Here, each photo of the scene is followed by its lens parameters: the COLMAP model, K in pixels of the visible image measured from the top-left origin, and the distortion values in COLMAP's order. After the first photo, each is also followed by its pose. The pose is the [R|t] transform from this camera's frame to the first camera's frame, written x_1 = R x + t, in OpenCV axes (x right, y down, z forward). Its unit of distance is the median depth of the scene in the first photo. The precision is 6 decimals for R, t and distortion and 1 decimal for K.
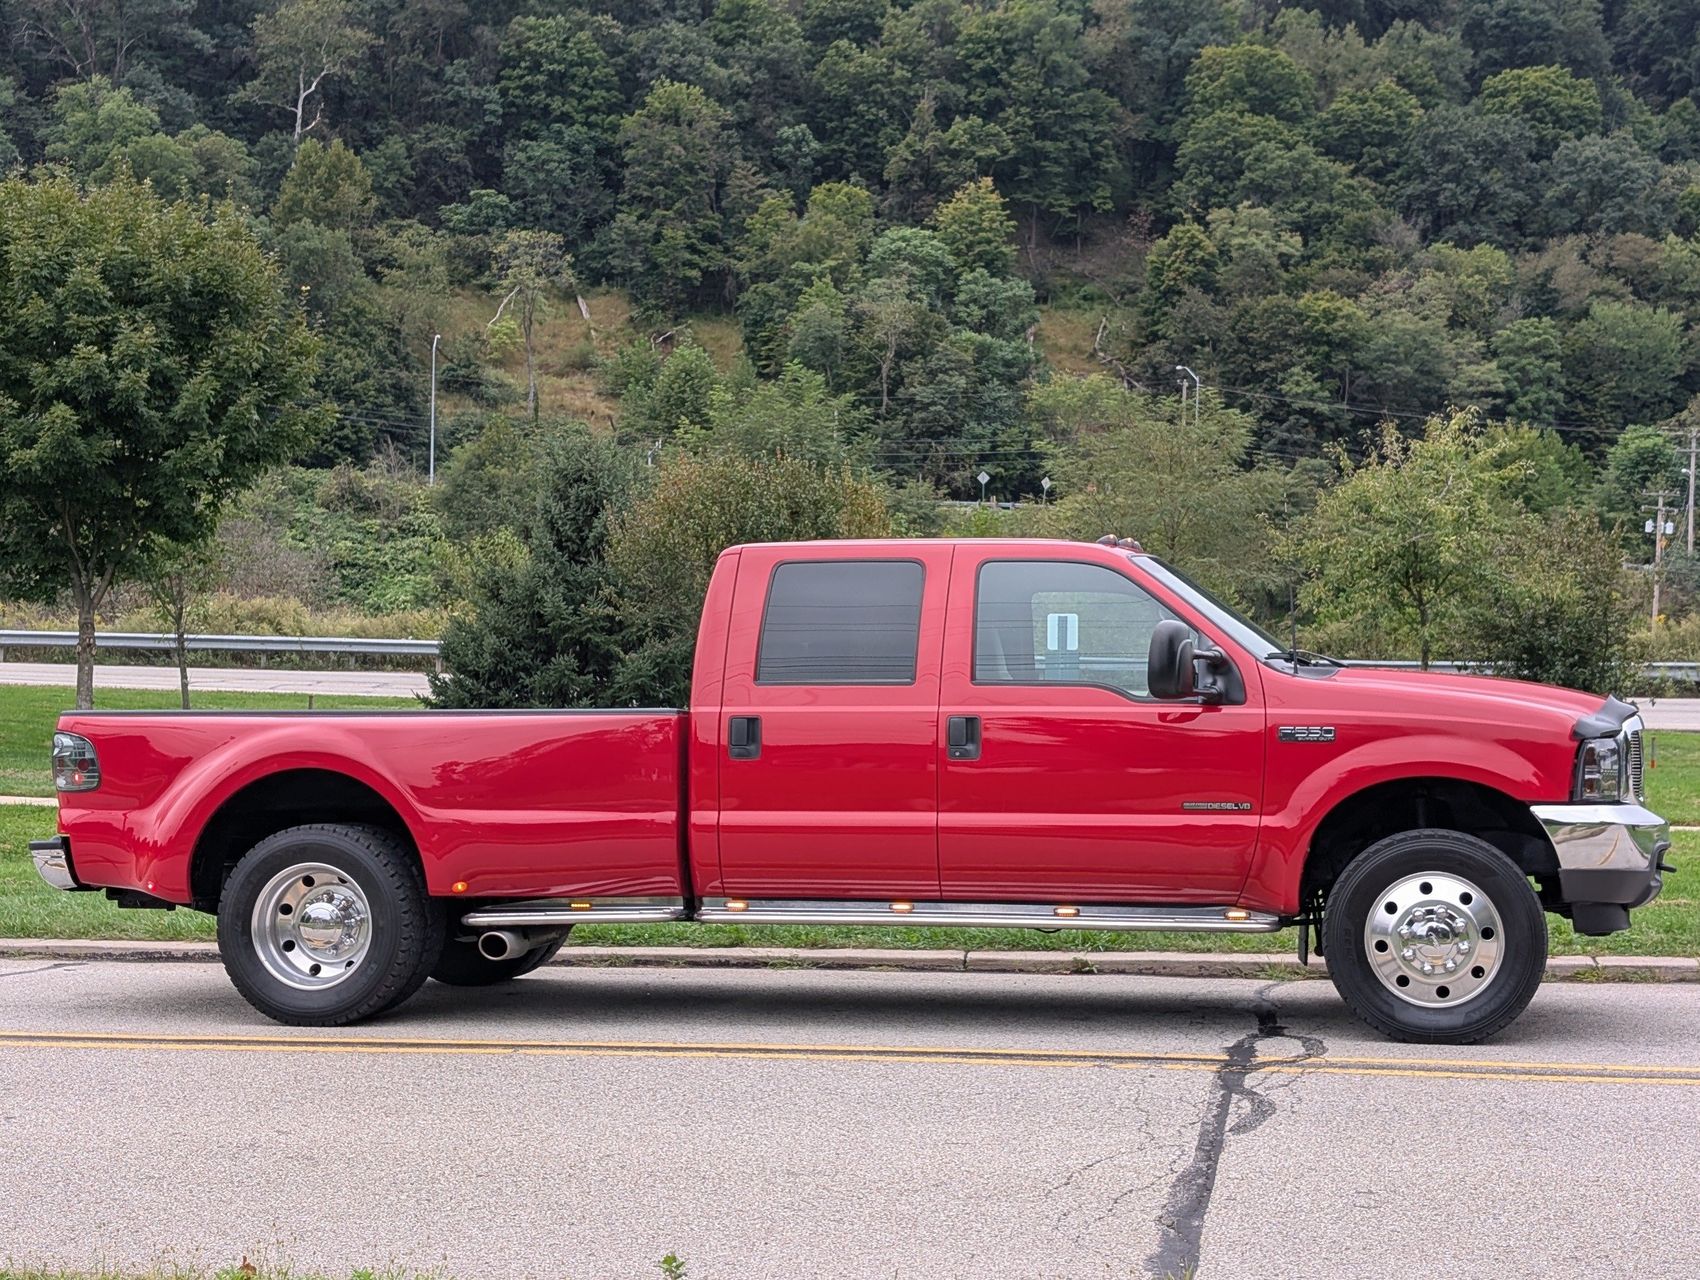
lens RADIAL K [[2634.0, 0, 850.0], [0, 2634.0, 640.0], [0, 0, 1]] dist [0.222342, -0.981439]
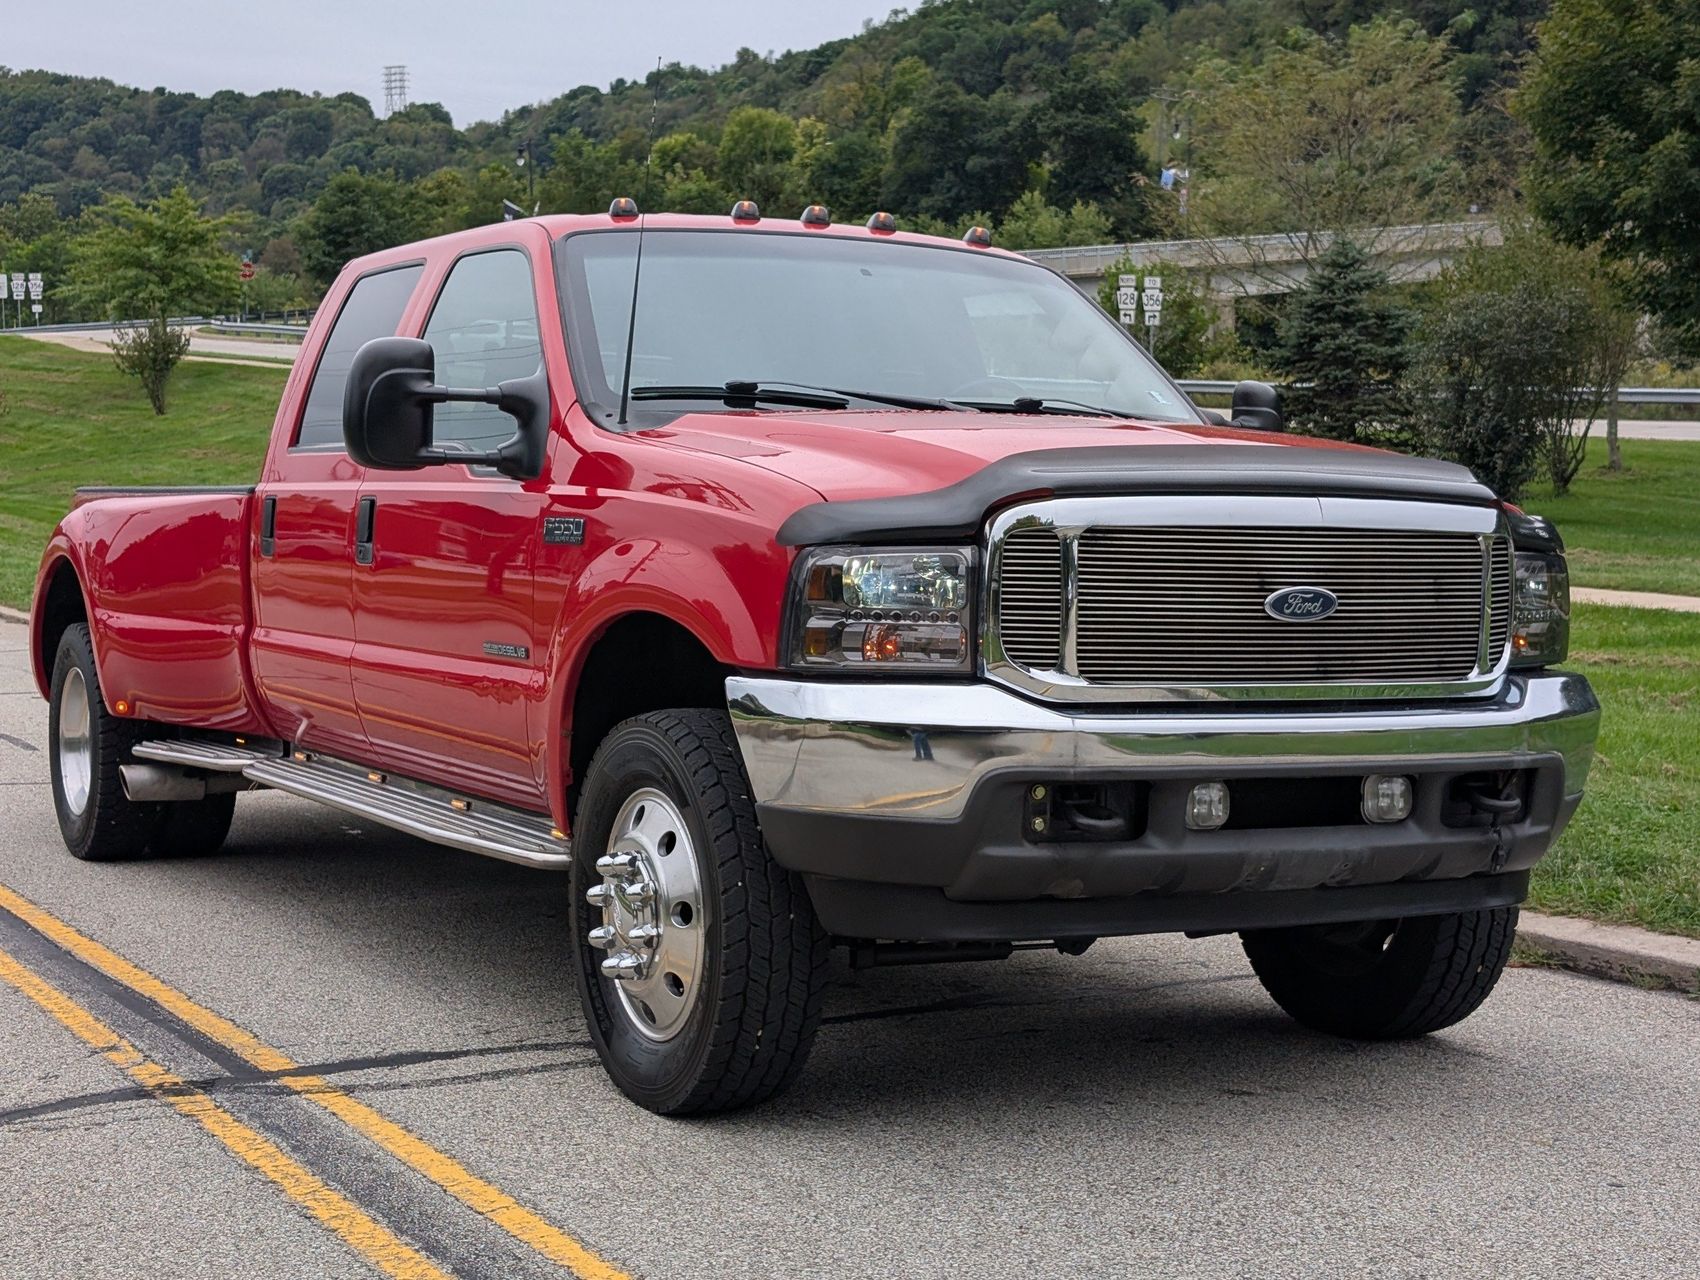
lens RADIAL K [[2639.5, 0, 866.6], [0, 2639.5, 651.9], [0, 0, 1]] dist [0.219472, -0.995969]
pose [[0.635911, 0.045508, -0.770419, 0.214320], [0.024109, 0.996601, 0.078769, 0.006114], [0.771386, -0.068664, 0.632653, 0.227674]]
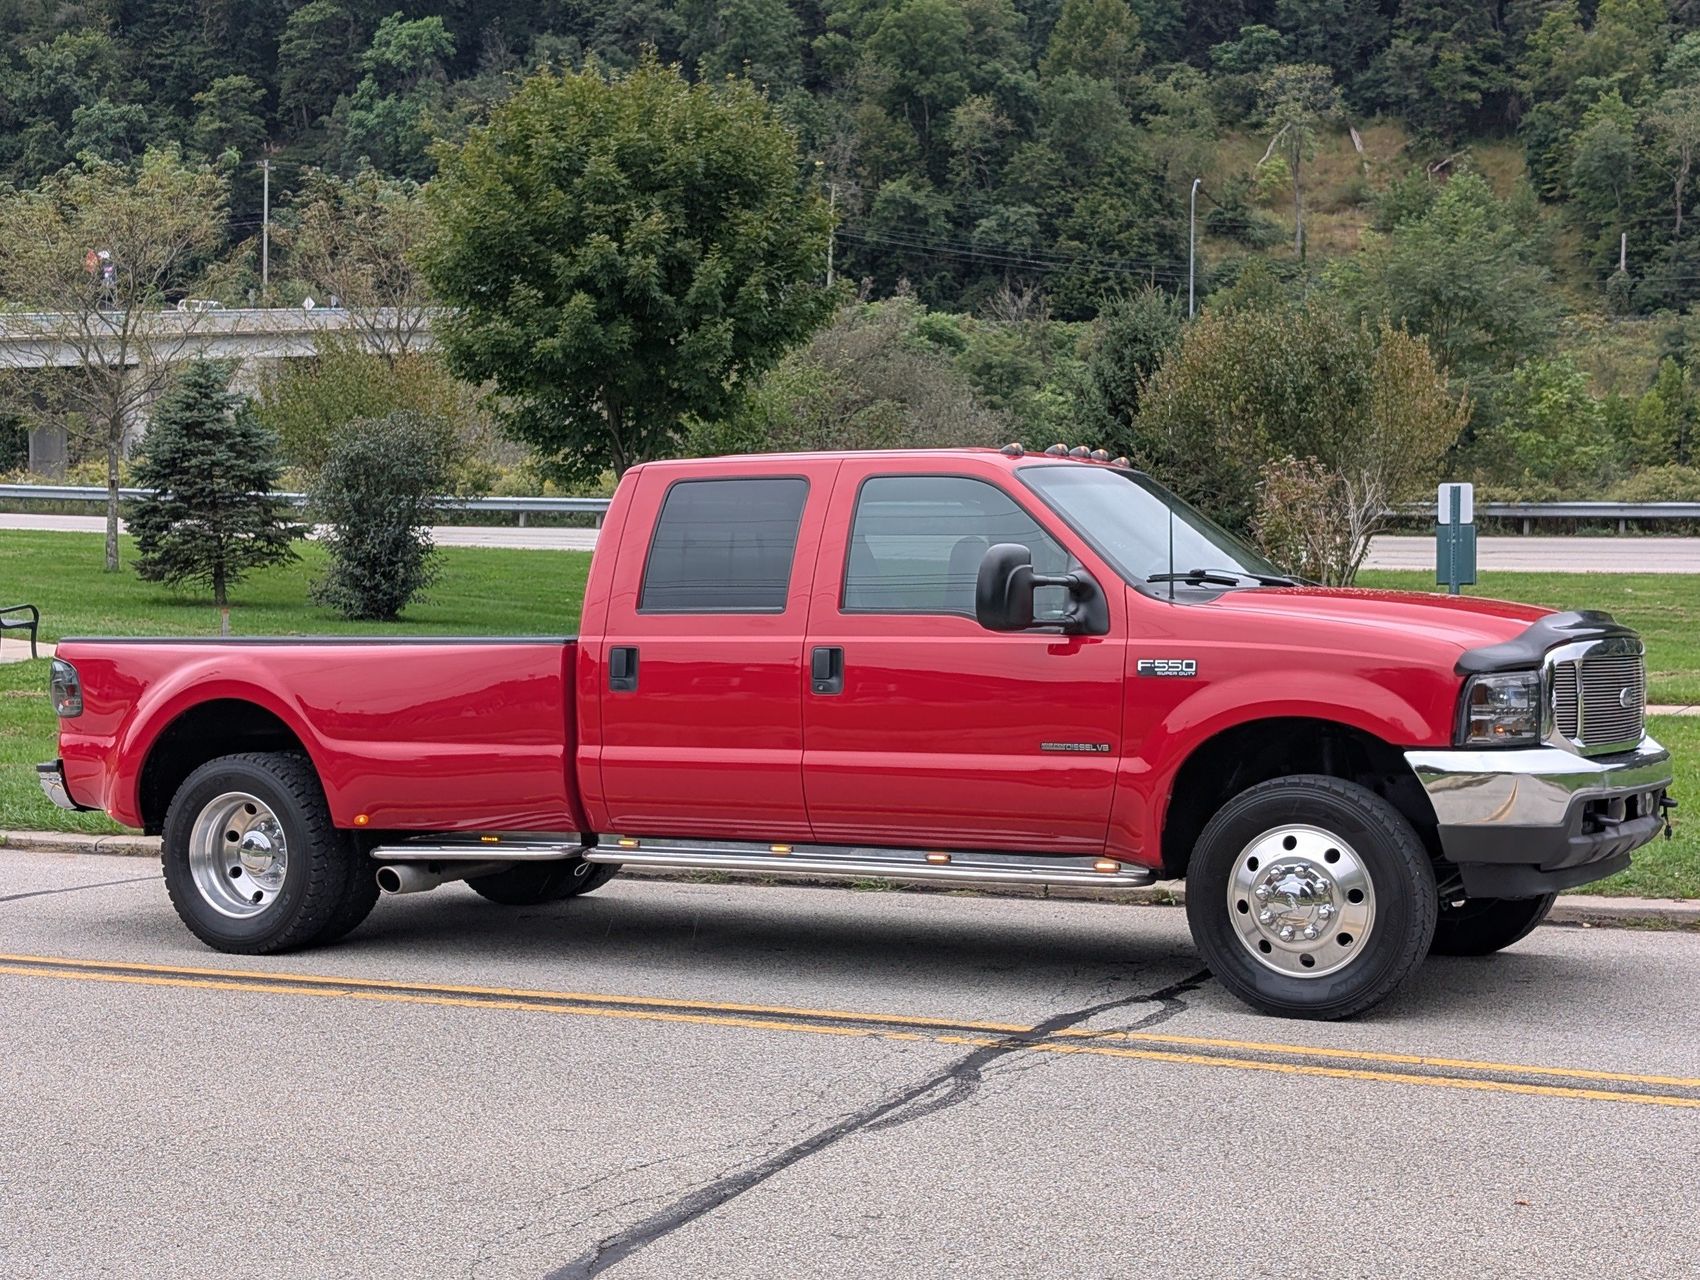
lens RADIAL K [[2639.5, 0, 866.6], [0, 2639.5, 651.9], [0, 0, 1]] dist [0.219472, -0.995969]
pose [[0.955743, -0.003523, -0.294182, 0.111317], [0.022090, 0.997965, 0.059814, -0.008338], [0.293373, -0.063666, 0.953876, 0.039990]]
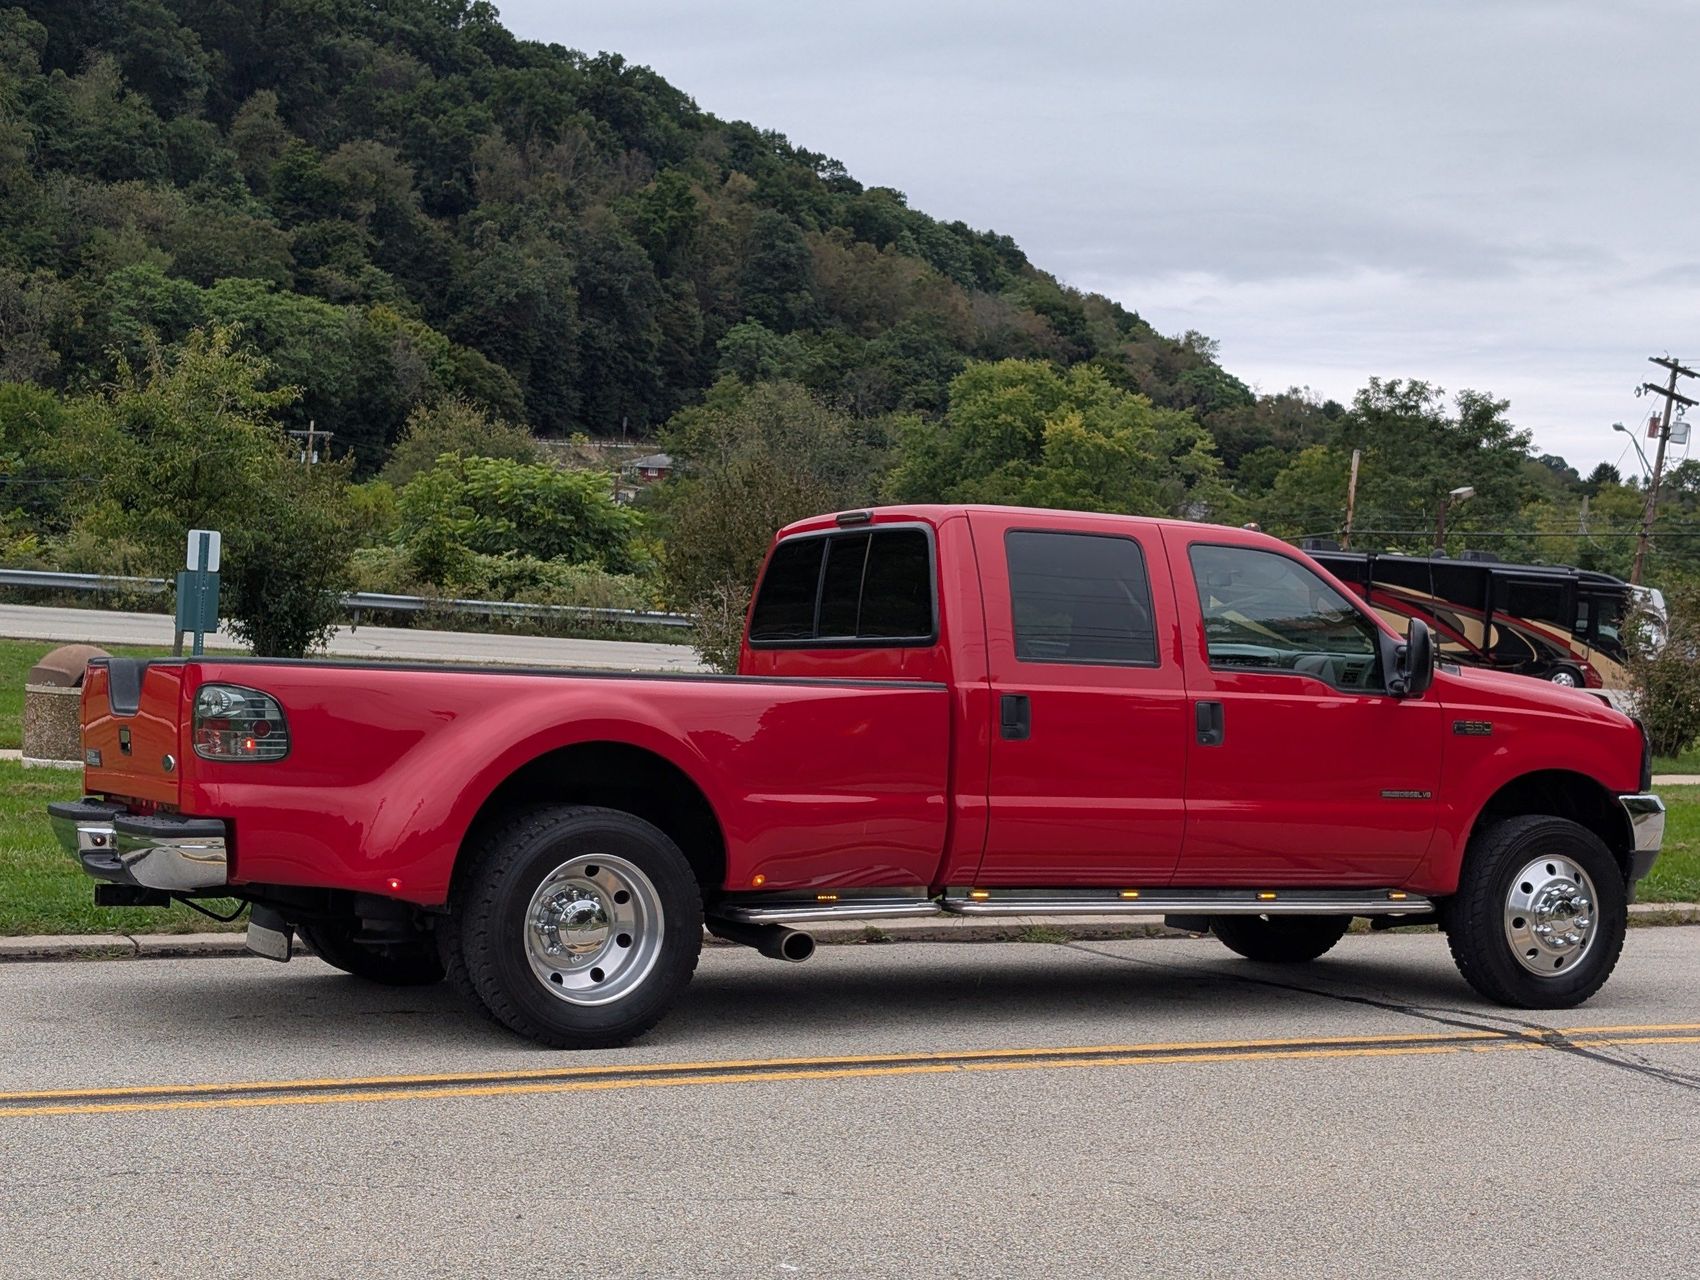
lens RADIAL K [[2635.9, 0, 843.6], [0, 2635.9, 651.7], [0, 0, 1]] dist [0.210026, -0.862559]
pose [[0.775572, 0.034822, 0.630298, -0.232316], [-0.061373, 0.997907, 0.020387, -0.000489], [-0.628269, -0.054494, 0.776085, 0.107406]]
